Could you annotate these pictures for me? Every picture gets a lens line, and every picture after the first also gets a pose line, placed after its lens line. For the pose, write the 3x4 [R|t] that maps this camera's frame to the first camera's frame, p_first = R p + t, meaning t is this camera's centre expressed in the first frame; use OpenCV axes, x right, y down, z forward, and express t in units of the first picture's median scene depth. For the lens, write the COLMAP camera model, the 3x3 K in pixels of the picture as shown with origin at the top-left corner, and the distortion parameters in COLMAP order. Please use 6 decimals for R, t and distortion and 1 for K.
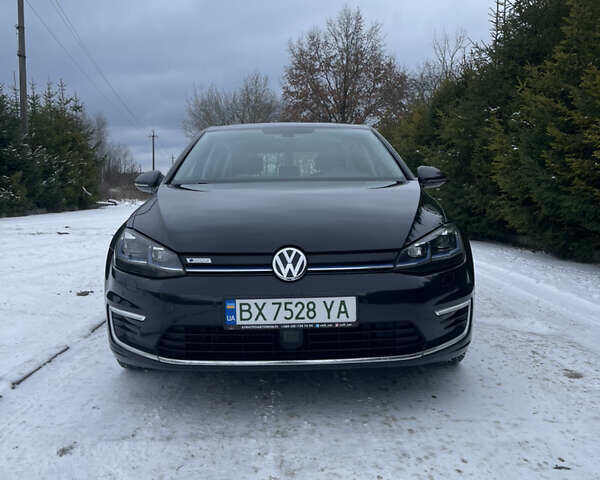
lens RADIAL K [[582.5, 0, 300.0], [0, 582.5, 240.0], [0, 0, 1]] dist [0.018963, 0.001876]
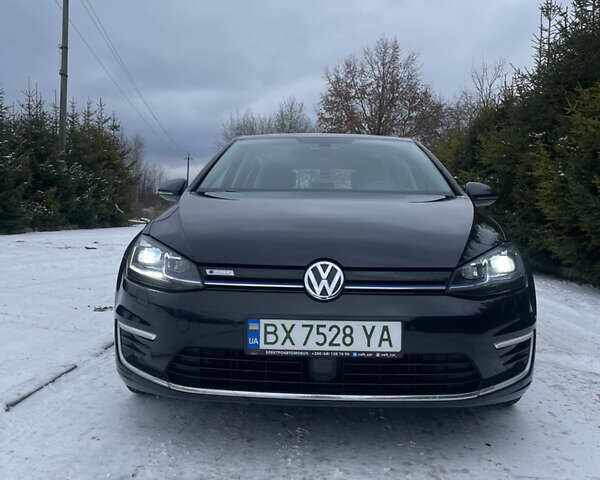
lens RADIAL K [[582.5, 0, 300.0], [0, 582.5, 240.0], [0, 0, 1]] dist [0.018963, 0.001876]
pose [[0.998087, 0.033306, -0.052088, -0.008115], [-0.035592, 0.998415, -0.043589, 0.015569], [0.050554, 0.045359, 0.997691, 0.106856]]
